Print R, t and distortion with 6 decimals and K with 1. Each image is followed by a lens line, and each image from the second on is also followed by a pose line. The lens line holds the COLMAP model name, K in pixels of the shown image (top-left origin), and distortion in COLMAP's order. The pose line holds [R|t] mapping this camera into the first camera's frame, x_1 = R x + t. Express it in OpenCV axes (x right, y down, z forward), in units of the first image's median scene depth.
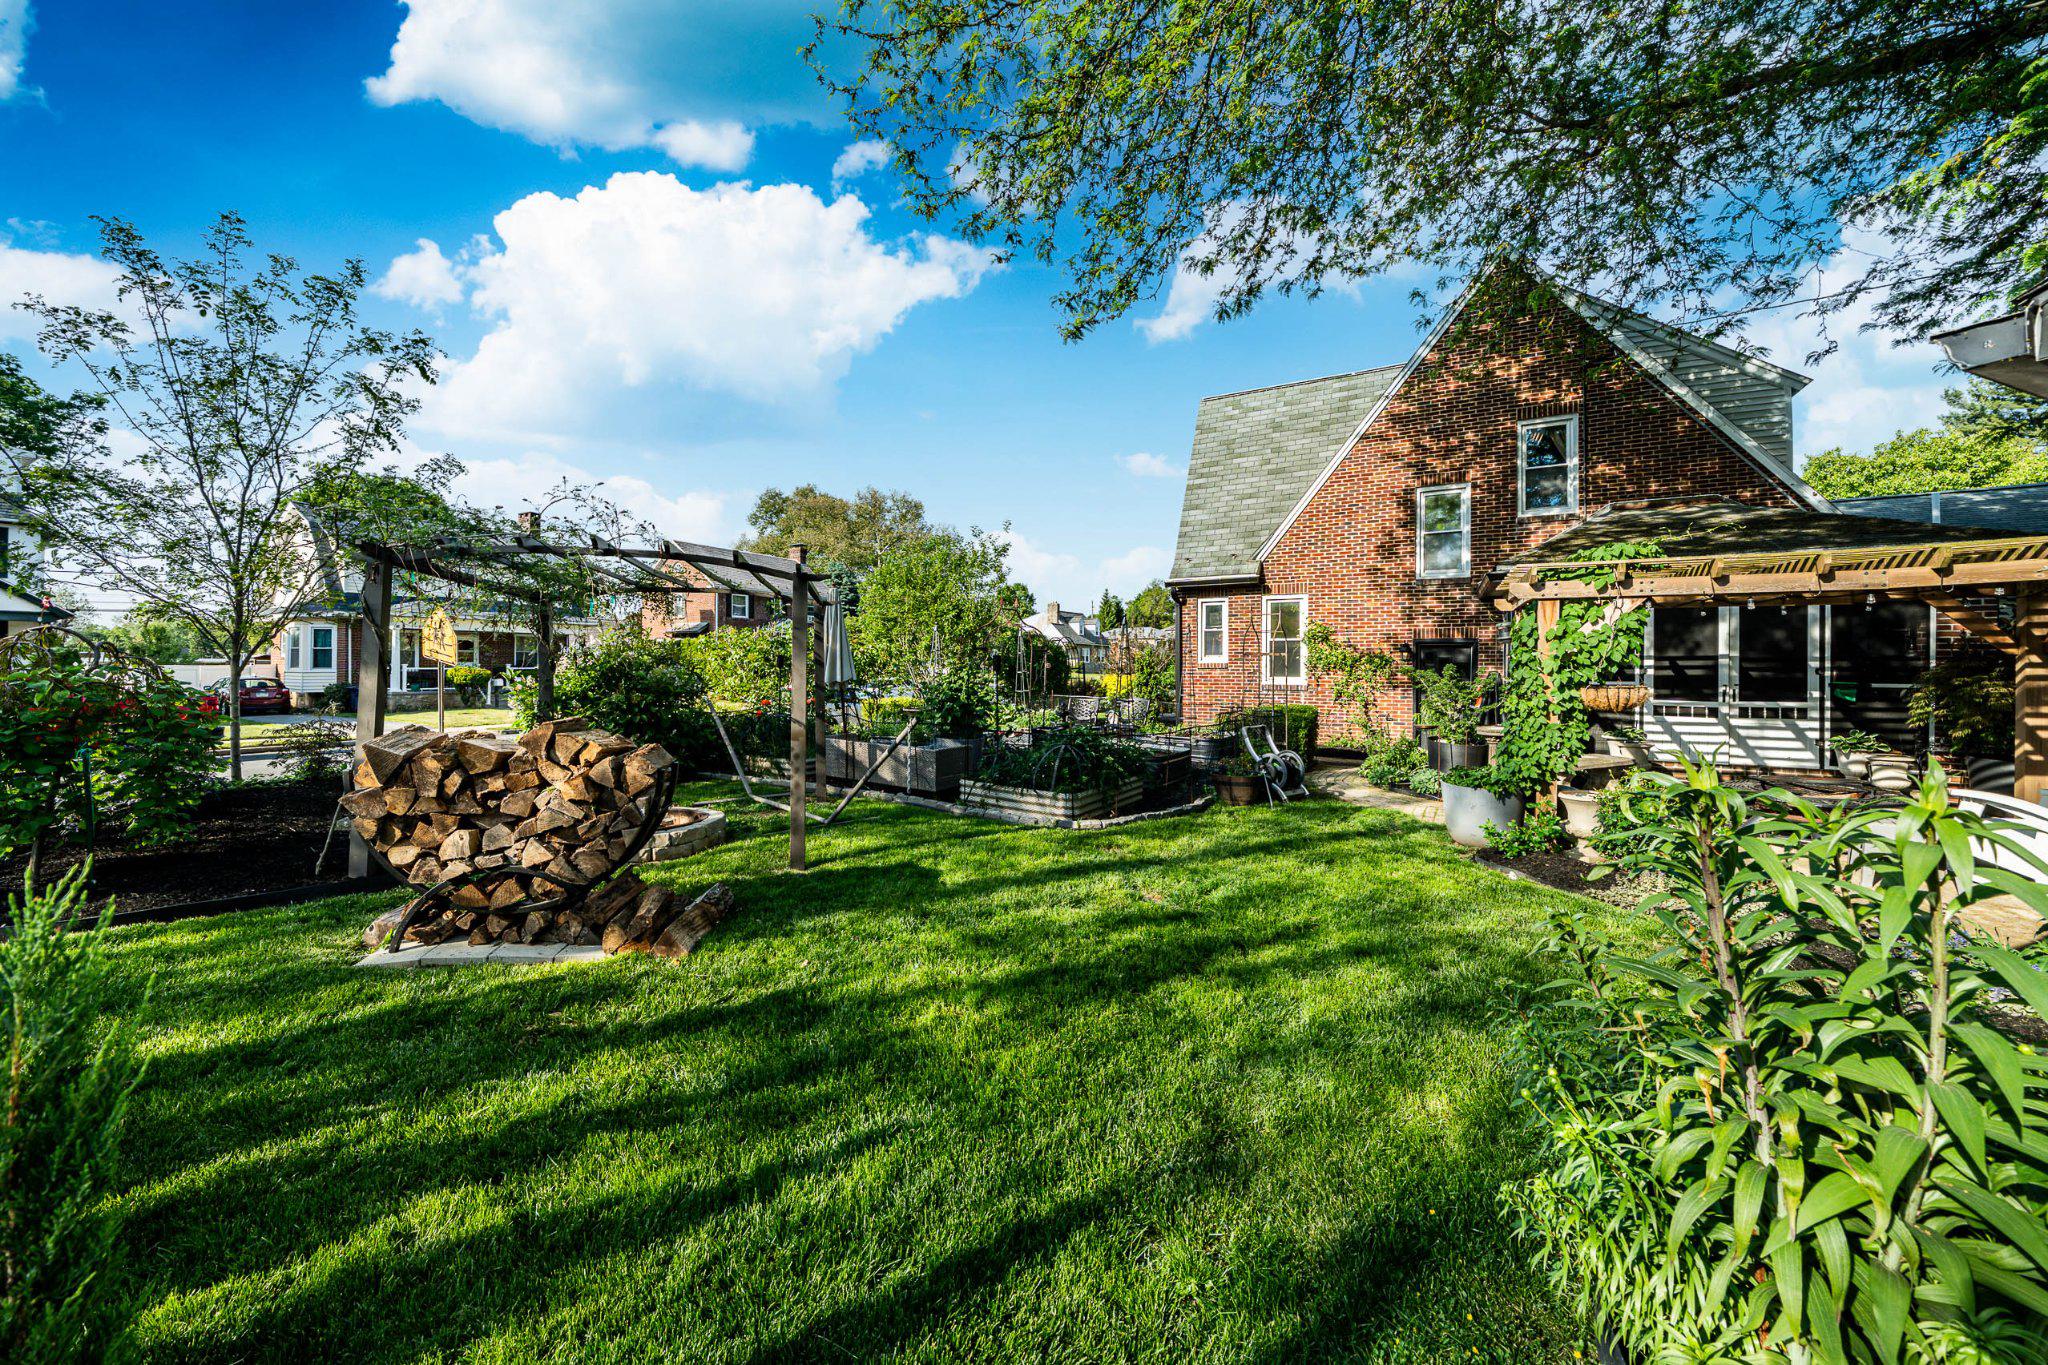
lens RADIAL K [[742.3, 0, 1012.1], [0, 742.3, 671.0], [0, 0, 1]] dist [-0.007666, -0.000064]
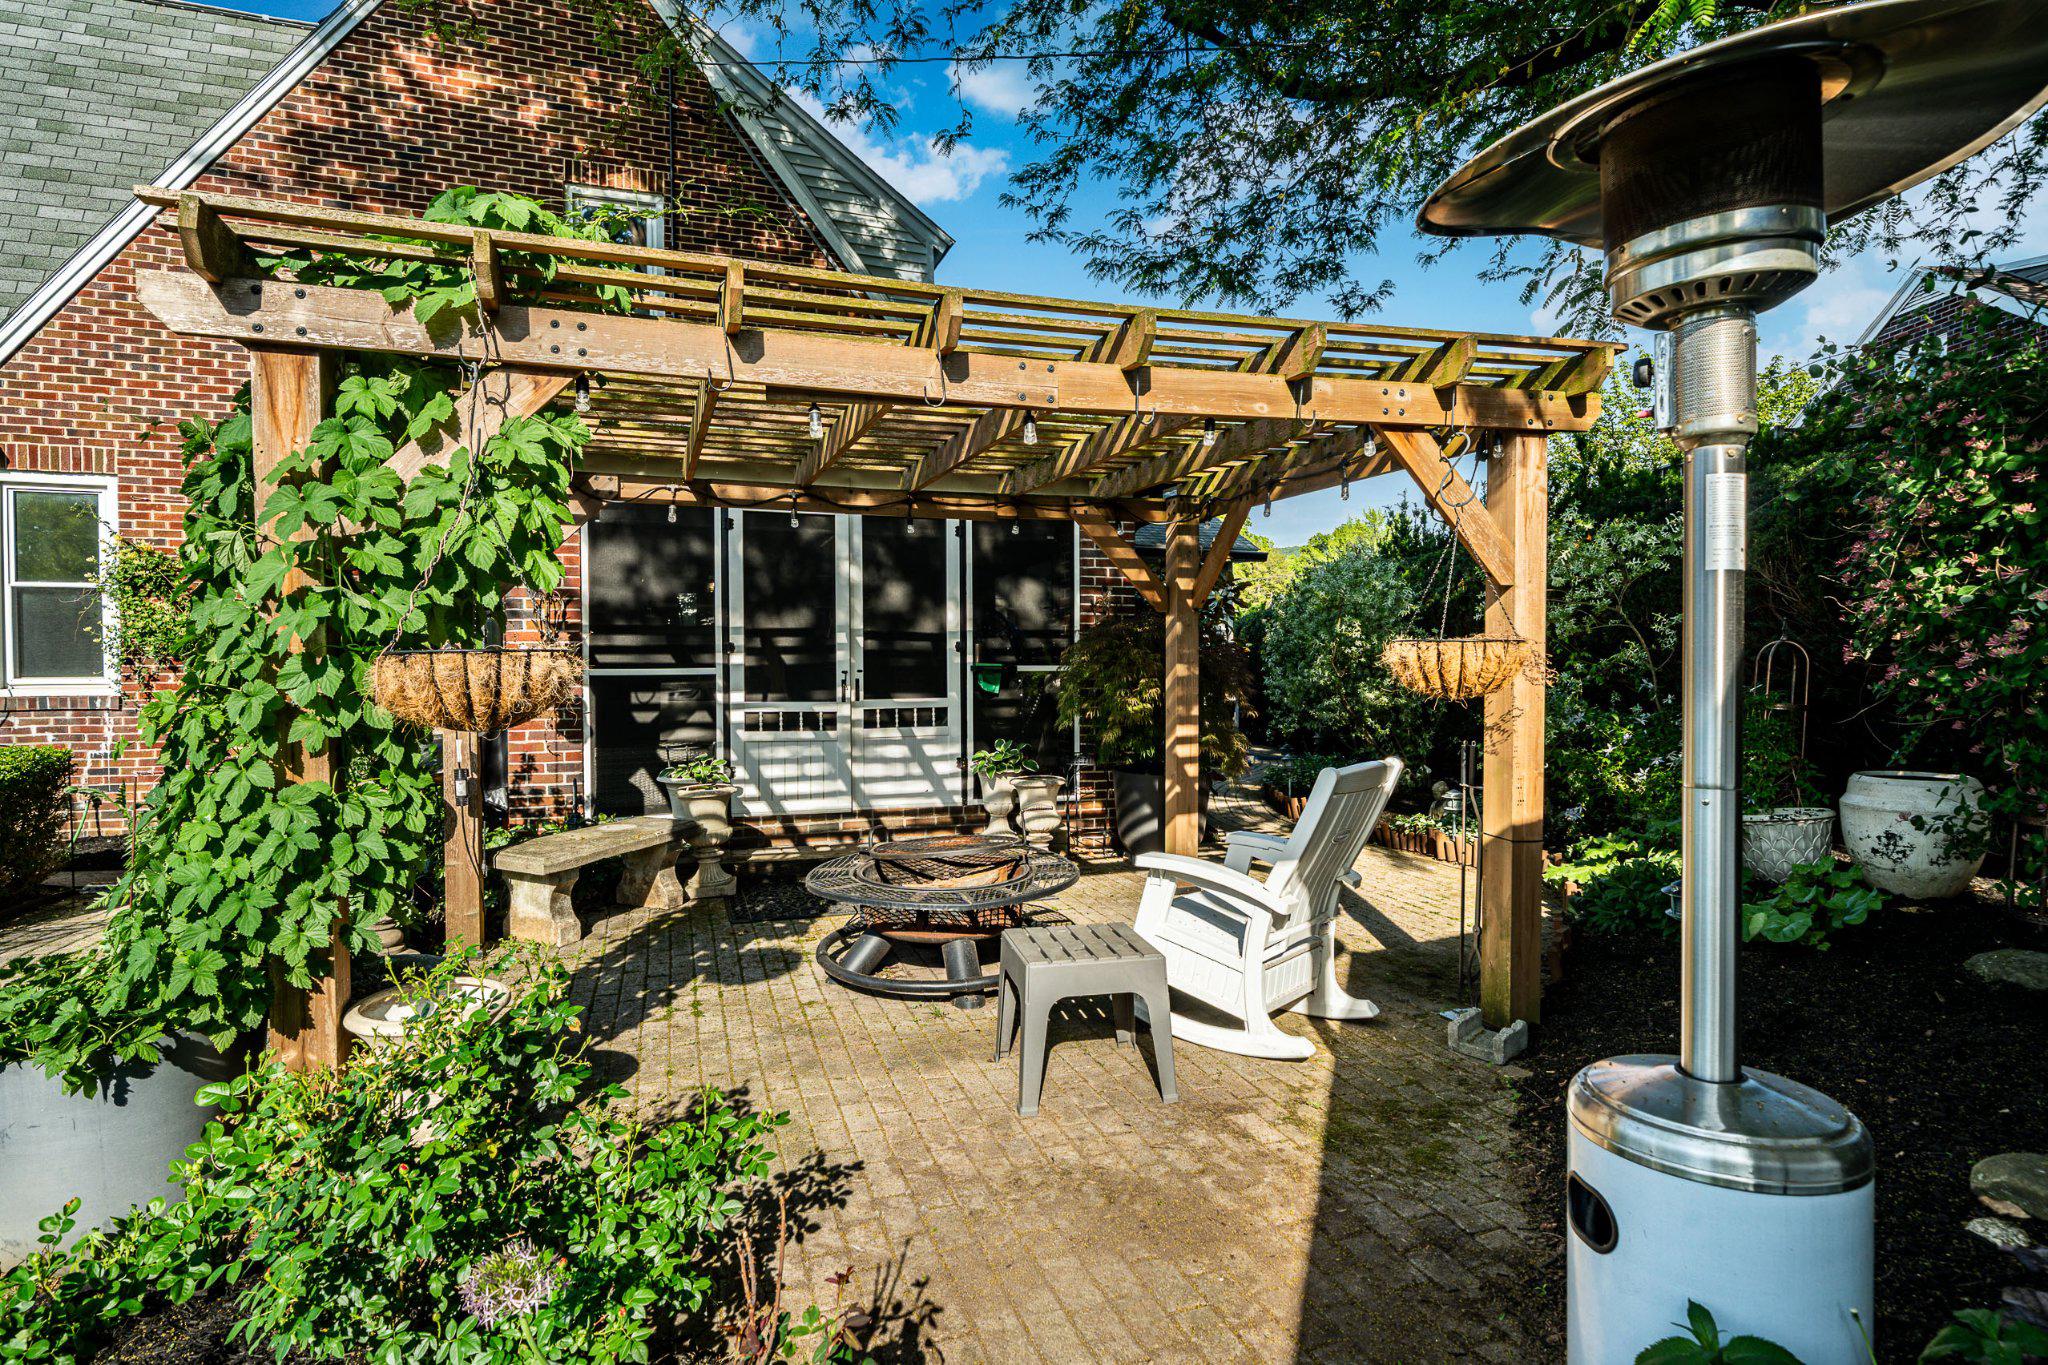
lens RADIAL K [[1150.1, 0, 1028.2], [0, 1150.1, 683.3], [0, 0, 1]] dist [0.000096, -0.000683]
pose [[0.634581, -0.016085, 0.772689, 0.260524], [0.012981, 0.999864, 0.010153, 0.014341], [-0.772748, 0.003587, 0.634703, 0.230339]]
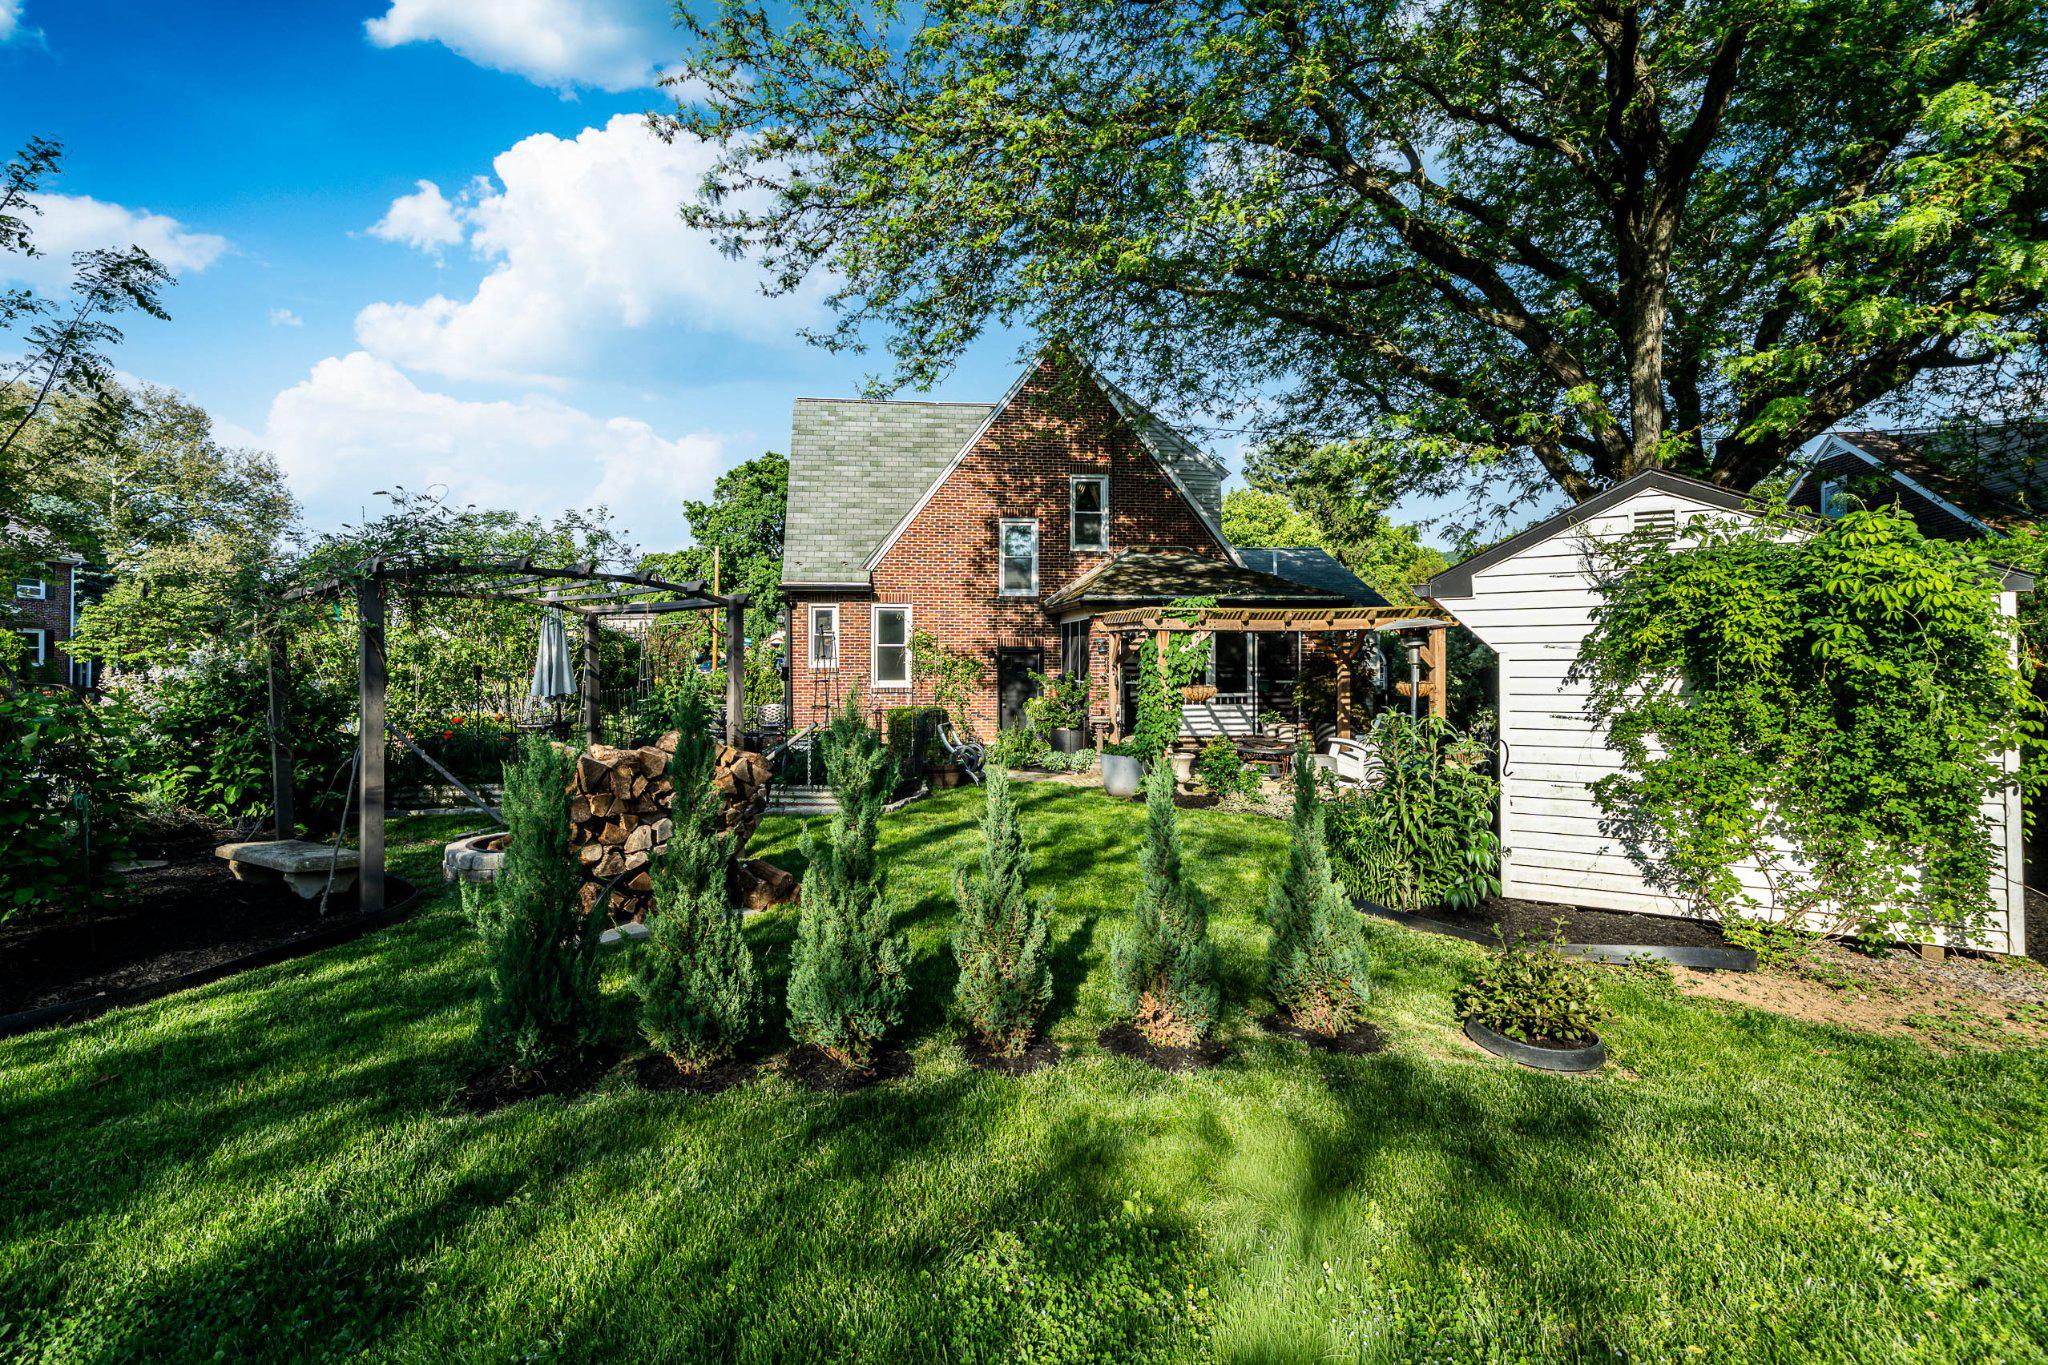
lens RADIAL K [[869.3, 0, 1005.2], [0, 869.3, 663.3], [0, 0, 1]] dist [0.000897, 0.000165]
pose [[0.806500, -0.002403, 0.591230, -0.284185], [0.007456, 0.999954, -0.006106, -0.008897], [-0.591188, 0.009333, 0.806480, -0.123651]]
